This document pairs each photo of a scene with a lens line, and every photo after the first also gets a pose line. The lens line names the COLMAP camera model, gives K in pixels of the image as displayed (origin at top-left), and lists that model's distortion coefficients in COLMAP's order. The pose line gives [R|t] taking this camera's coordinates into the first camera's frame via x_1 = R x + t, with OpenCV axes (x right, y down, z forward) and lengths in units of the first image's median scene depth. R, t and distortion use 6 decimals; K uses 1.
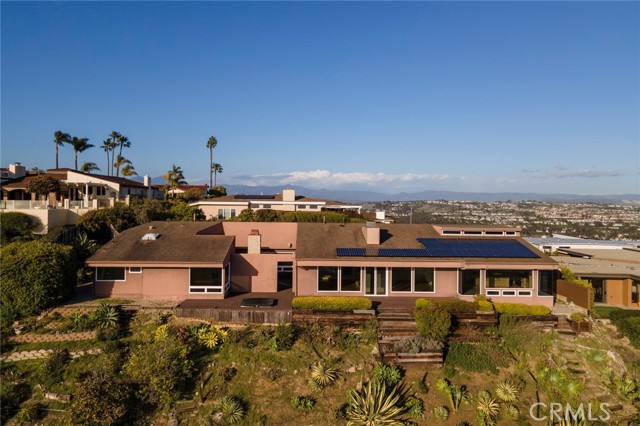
lens RADIAL K [[445.2, 0, 320.0], [0, 445.2, 213.0], [0, 0, 1]] dist [-0.001174, 0.006010]
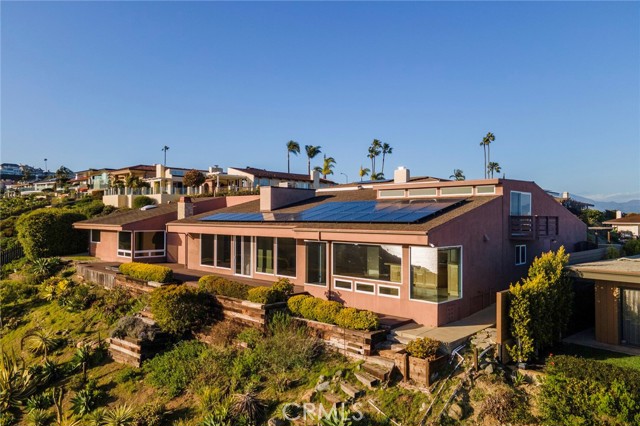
lens RADIAL K [[445.2, 0, 320.0], [0, 445.2, 213.0], [0, 0, 1]] dist [-0.001174, 0.006010]
pose [[0.699539, -0.021336, -0.714276, 0.721488], [-0.005222, 0.999375, -0.034966, 0.107520], [0.714575, 0.028190, 0.698990, 0.576885]]
